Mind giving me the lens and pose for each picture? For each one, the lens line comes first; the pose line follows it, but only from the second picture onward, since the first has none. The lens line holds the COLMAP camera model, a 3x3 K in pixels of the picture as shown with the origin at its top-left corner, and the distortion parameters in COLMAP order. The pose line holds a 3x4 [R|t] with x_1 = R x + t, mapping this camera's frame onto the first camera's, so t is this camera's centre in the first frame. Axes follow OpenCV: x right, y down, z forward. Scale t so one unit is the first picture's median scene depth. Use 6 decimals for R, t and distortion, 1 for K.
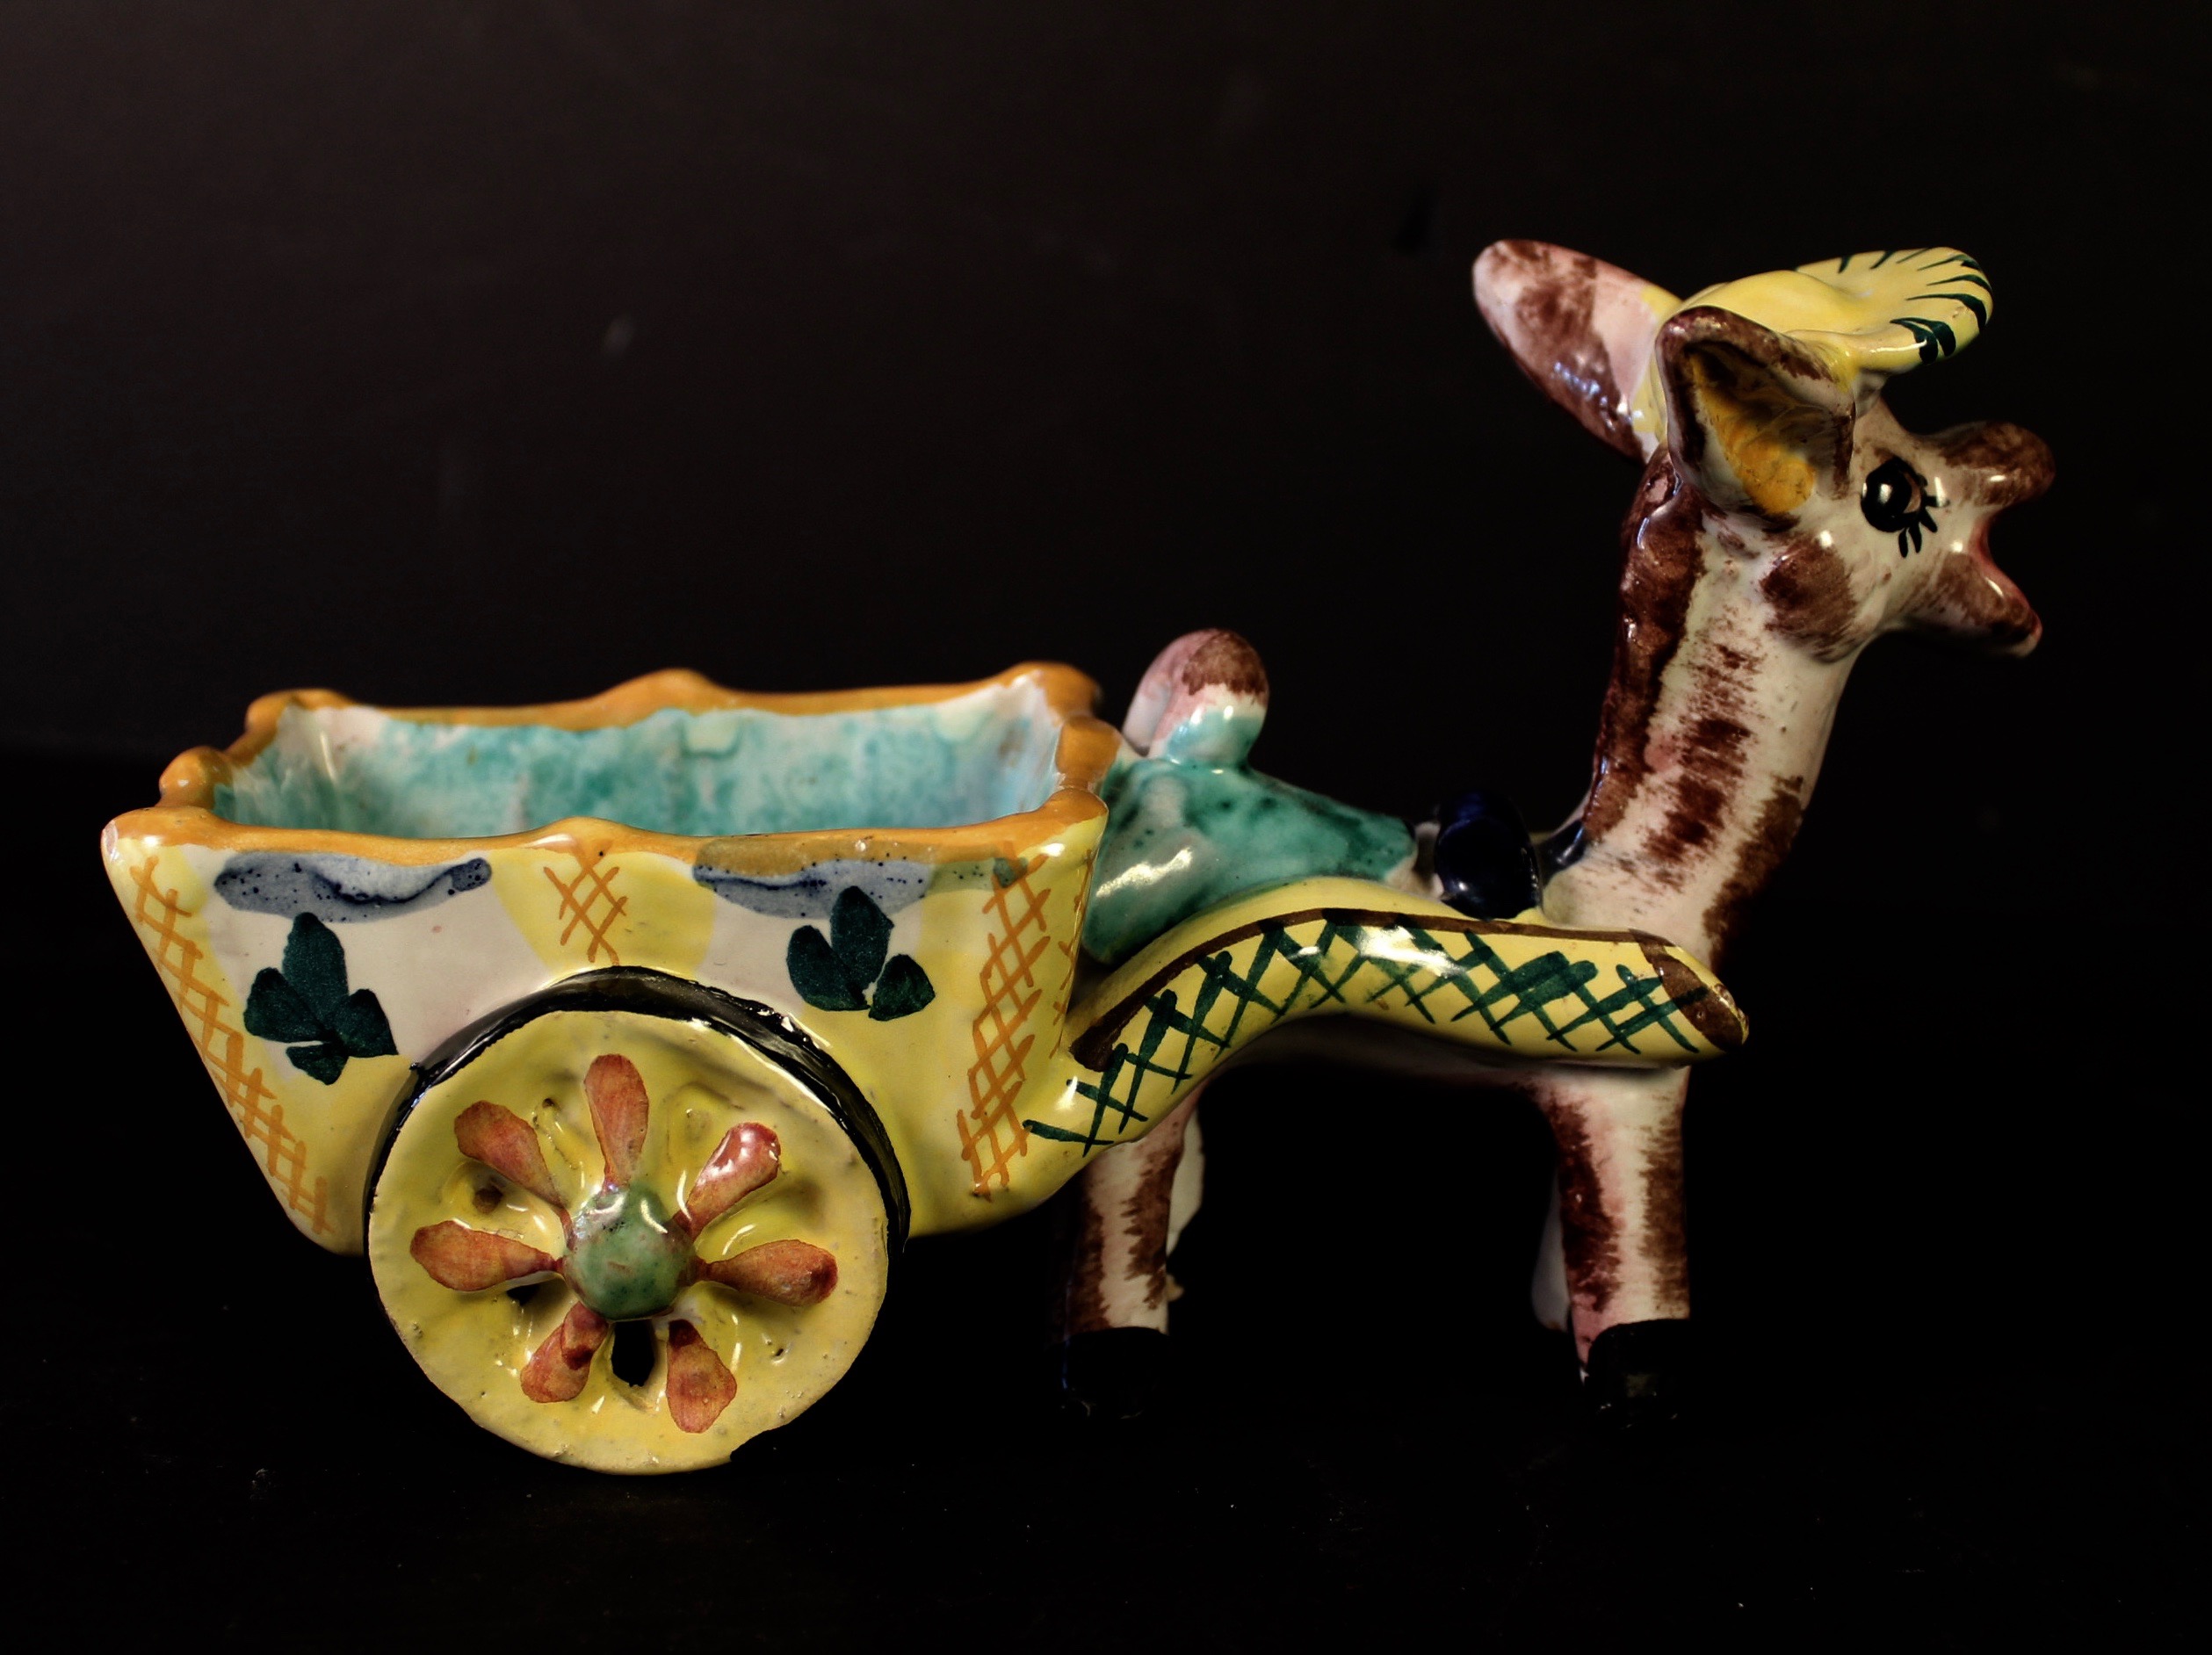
lens RADIAL K [[2843.5, 0, 1110.8], [0, 2843.5, 818.8], [0, 0, 1]] dist [-0.104882, 0.000000]
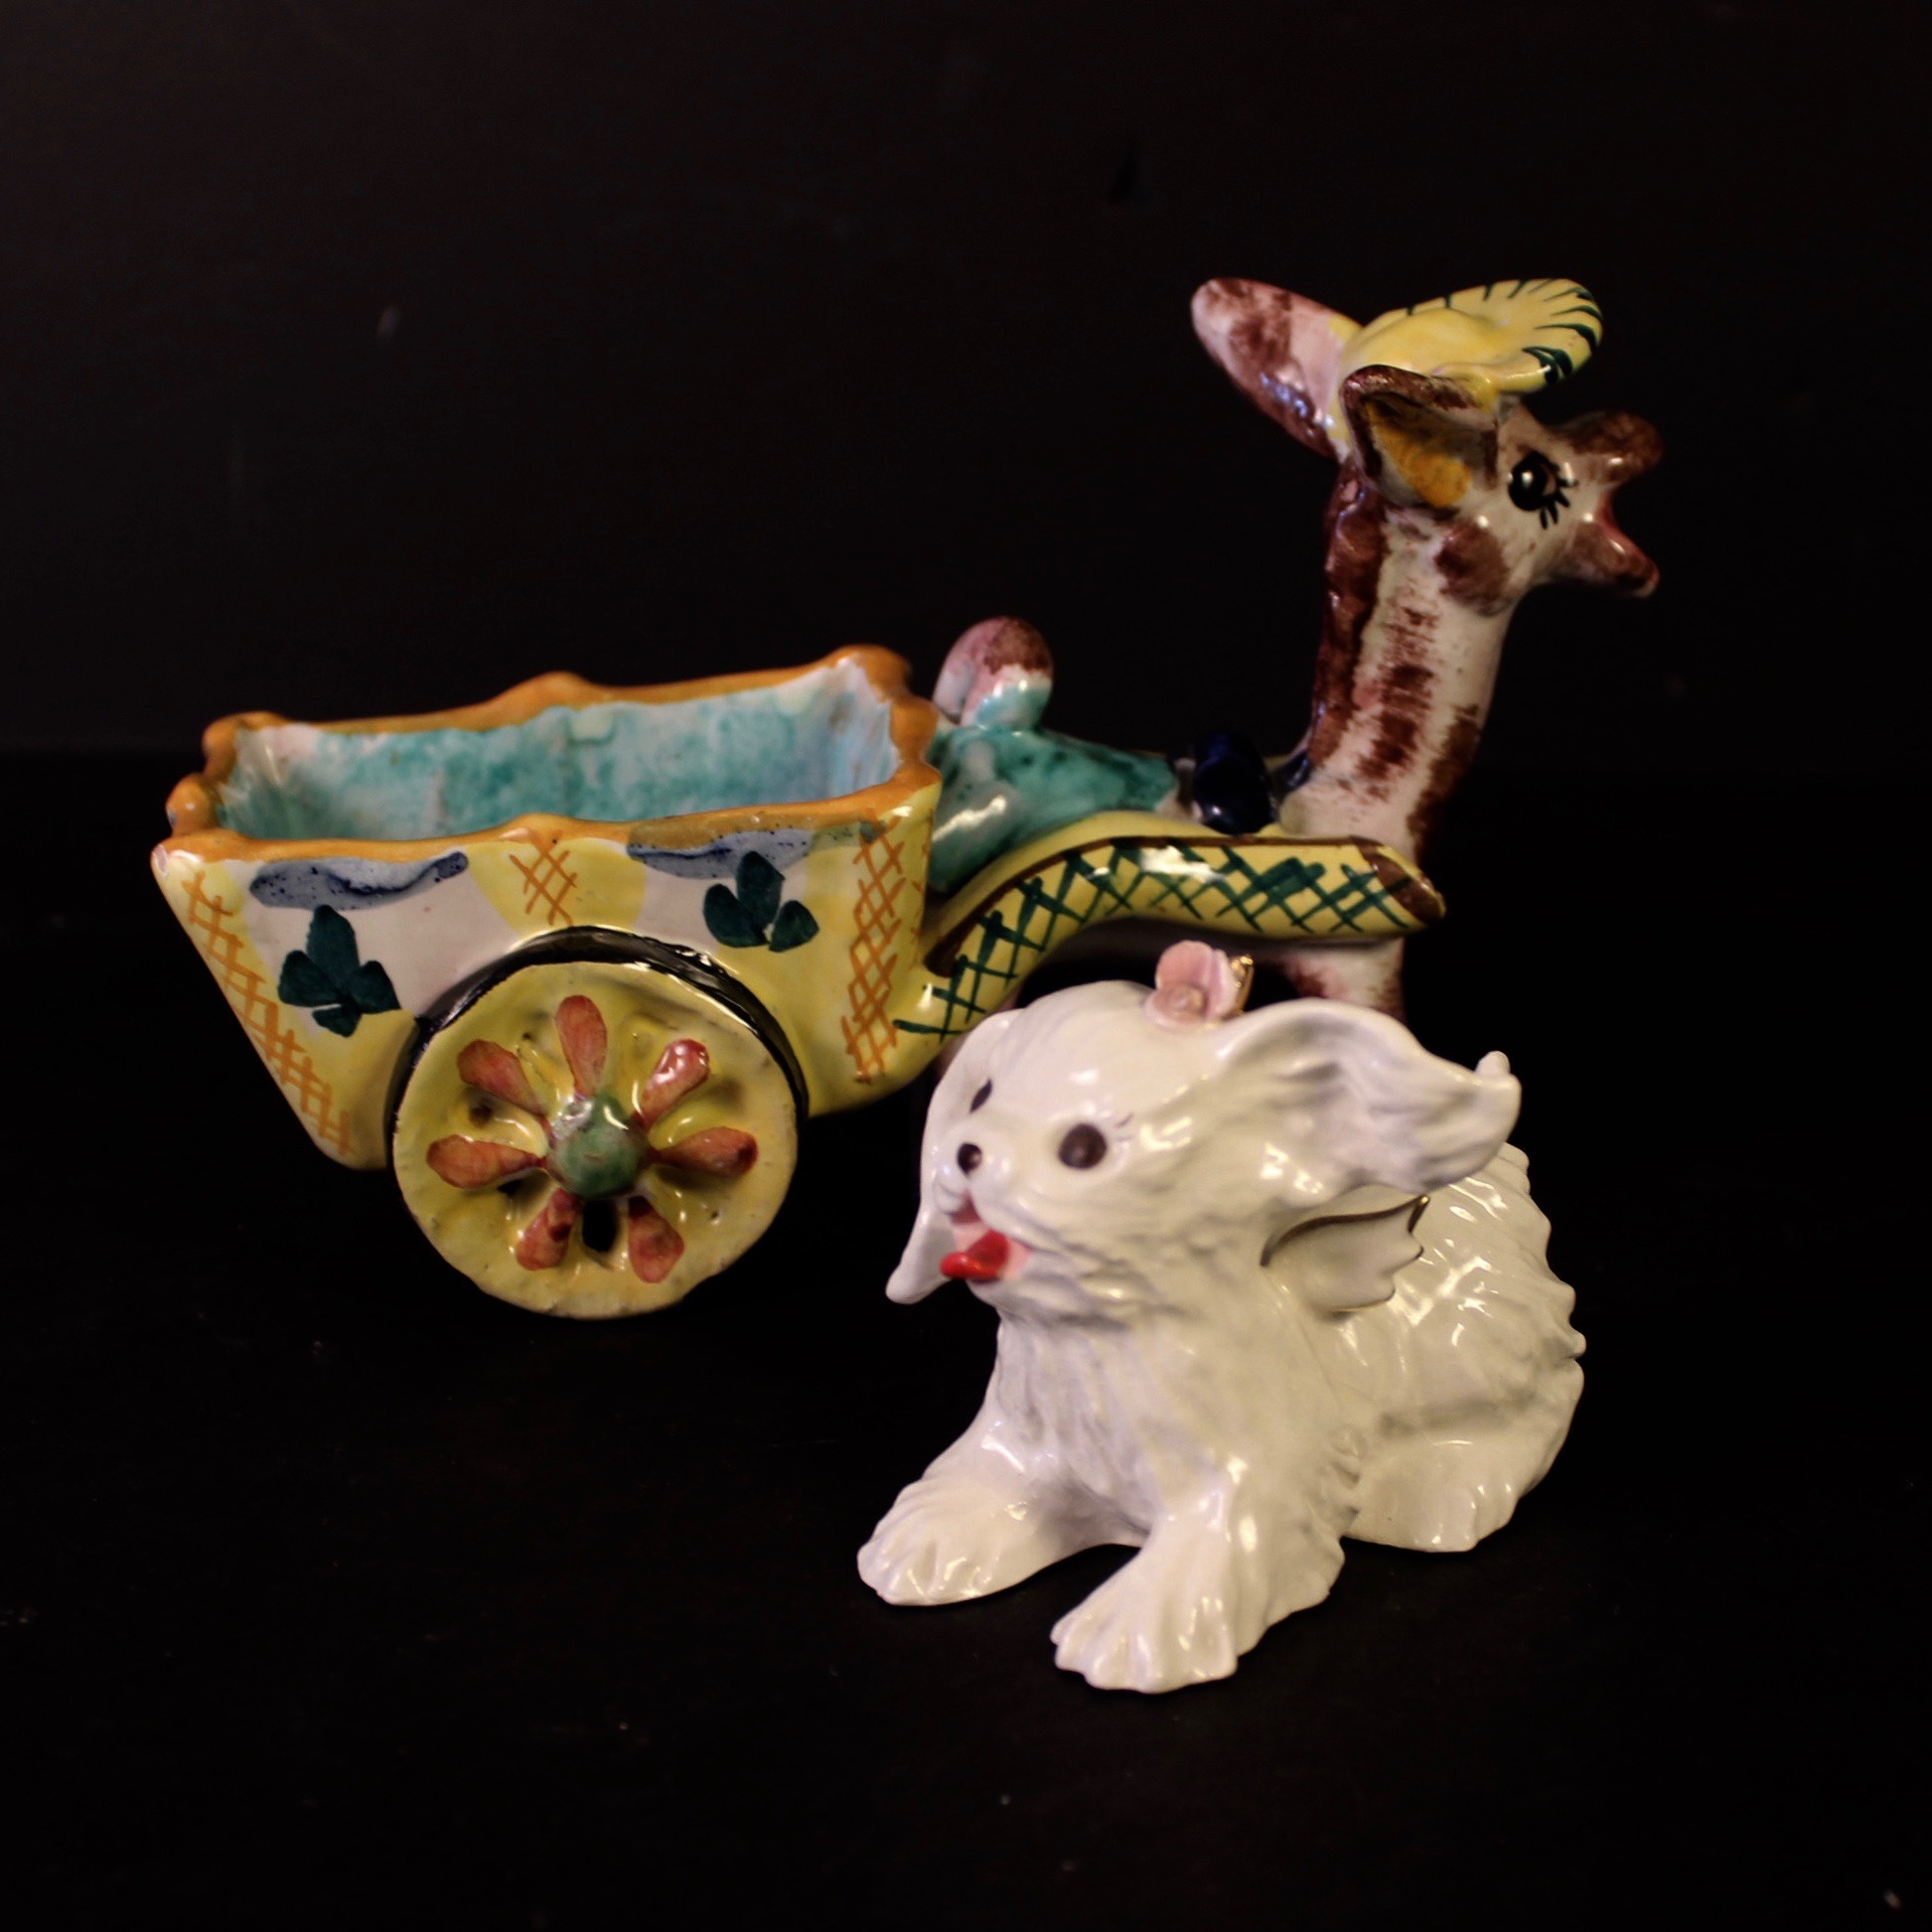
lens RADIAL K [[3889.5, 0, 962.5], [0, 3889.5, 971.8], [0, 0, 1]] dist [-0.087764, 0.000000]
pose [[0.994919, -0.078462, 0.063086, -0.107739], [0.071993, 0.992482, 0.098982, -0.087344], [-0.070378, -0.093937, 0.993087, -0.747546]]
